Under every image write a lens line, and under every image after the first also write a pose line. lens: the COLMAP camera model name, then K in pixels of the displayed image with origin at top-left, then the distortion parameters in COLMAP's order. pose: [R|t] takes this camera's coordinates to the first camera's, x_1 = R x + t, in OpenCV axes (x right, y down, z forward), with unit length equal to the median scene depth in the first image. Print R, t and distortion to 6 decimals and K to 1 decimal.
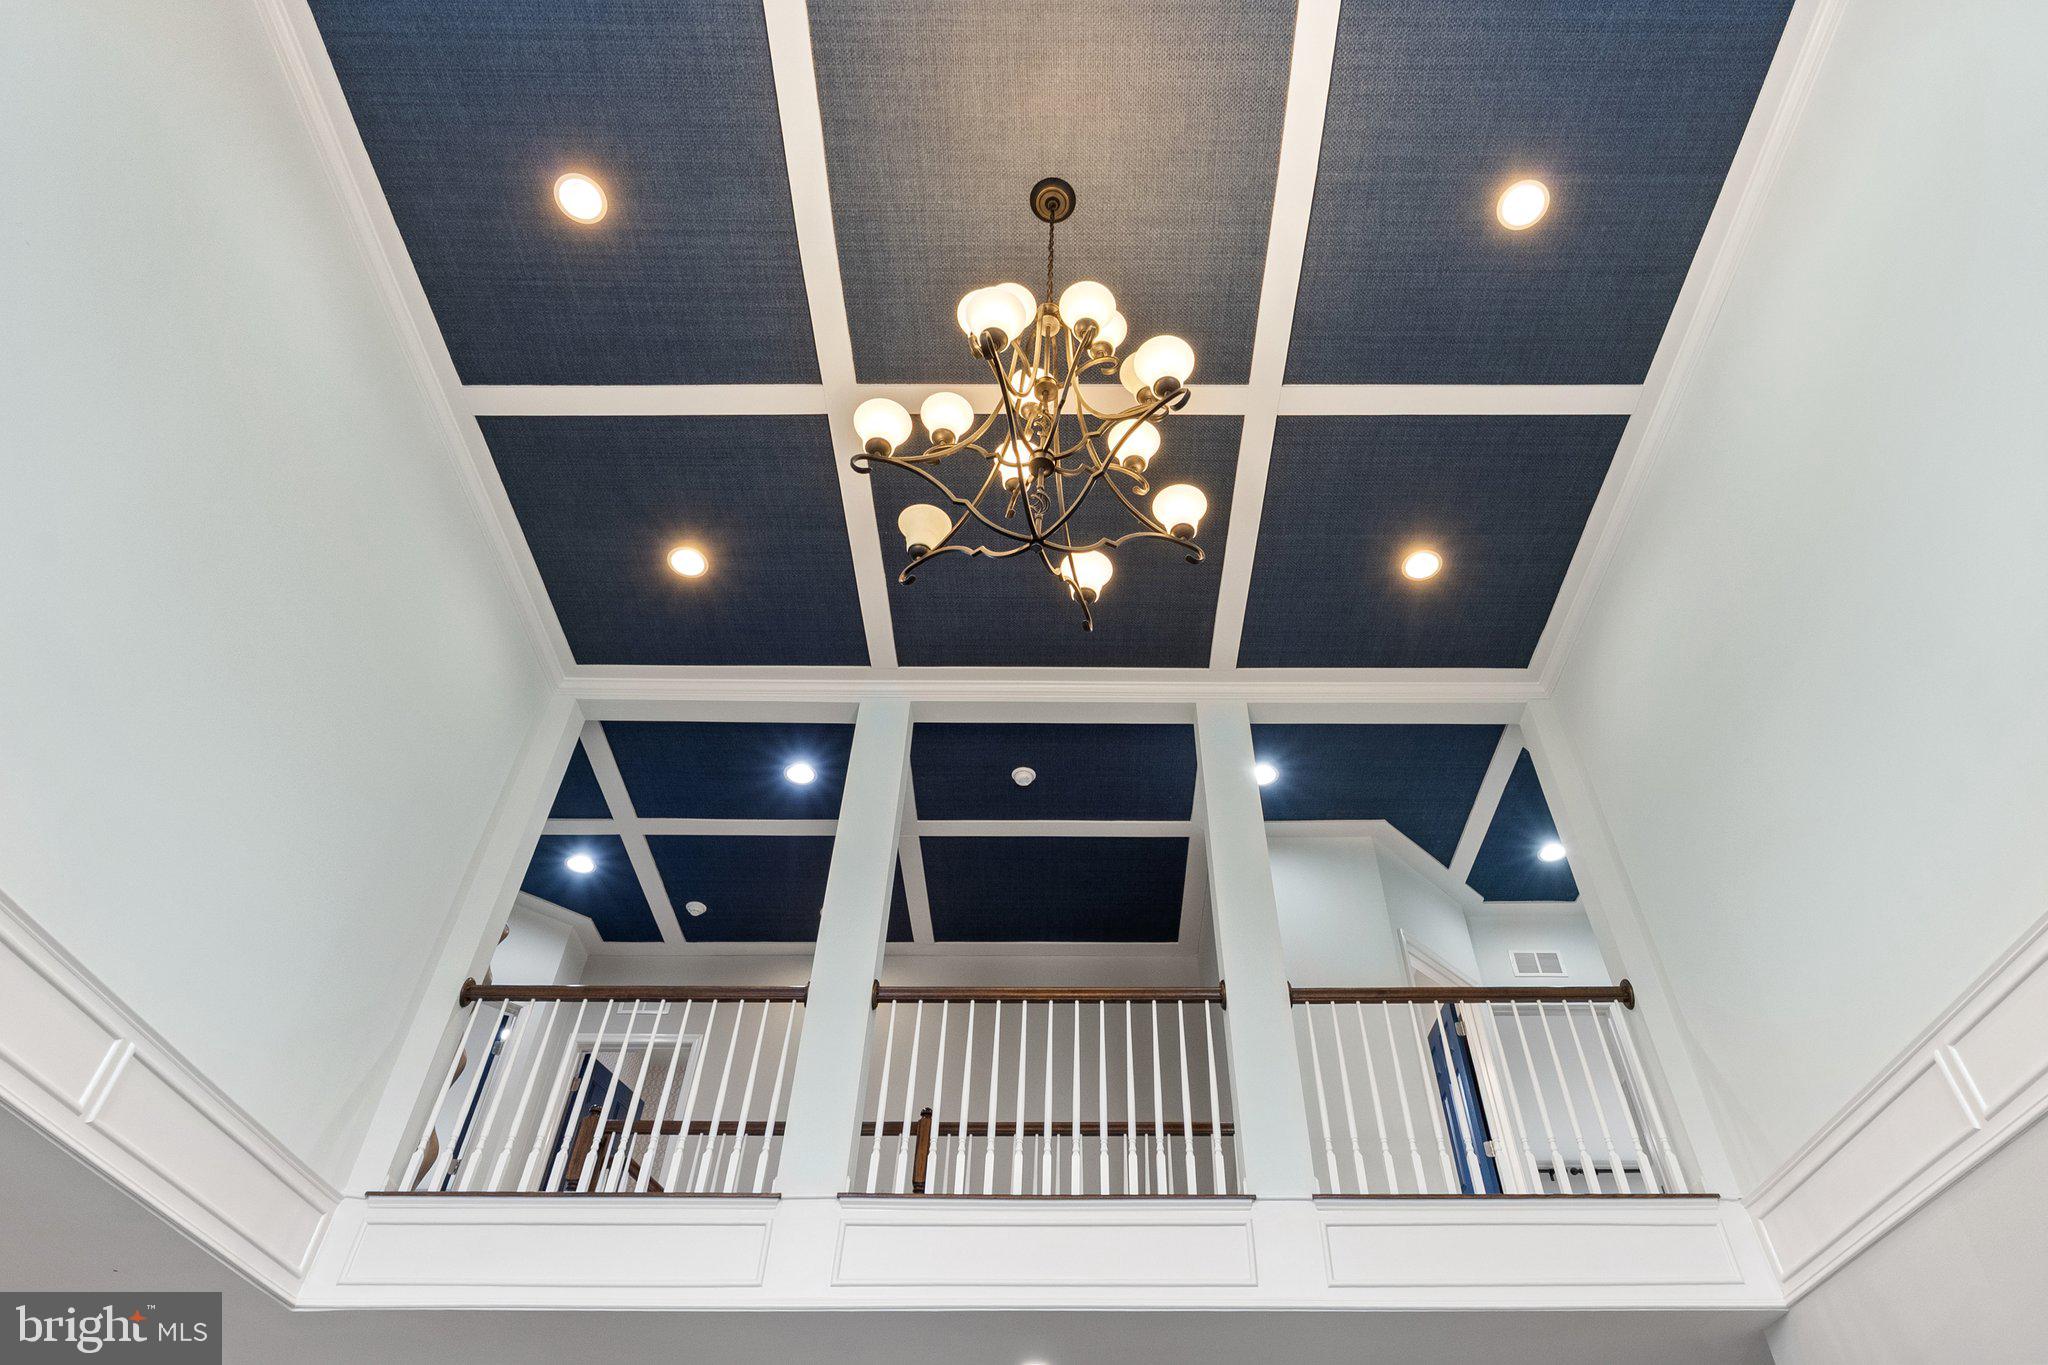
lens RADIAL K [[1250.0, 0, 1061.9], [0, 1250.0, 709.0], [0, 0, 1]] dist [-0.014005, 0.004534]
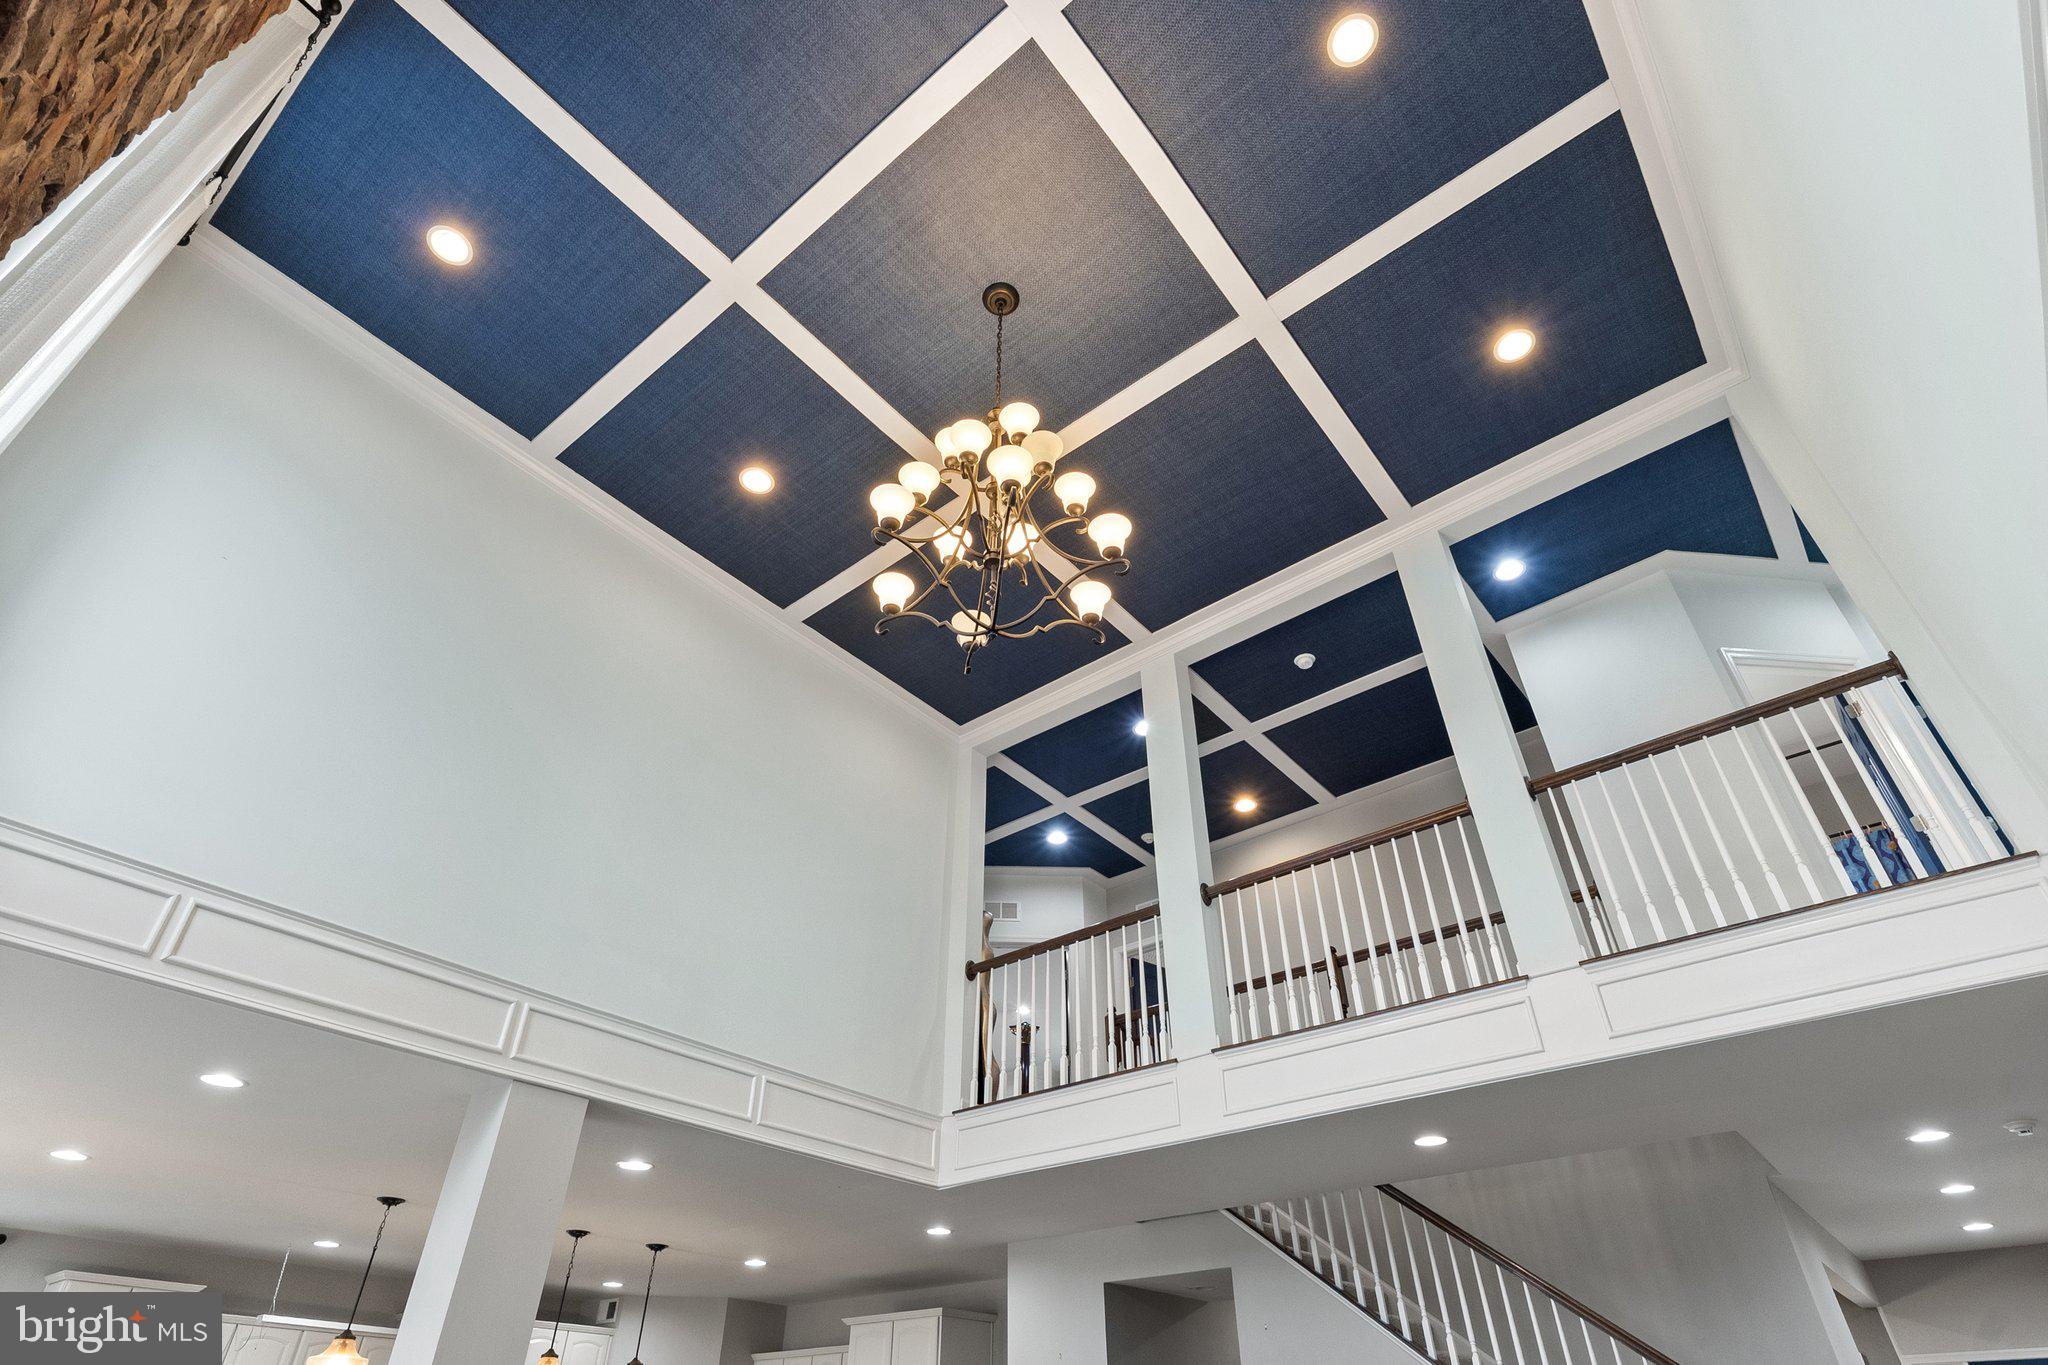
lens RADIAL K [[1069.1, 0, 1008.7], [0, 1069.1, 684.5], [0, 0, 1]] dist [0.005880, -0.008648]
pose [[0.765600, -0.384036, -0.516114, 0.332521], [0.423521, 0.904769, -0.044983, -0.000175], [0.484239, -0.184146, 0.855338, -0.000139]]
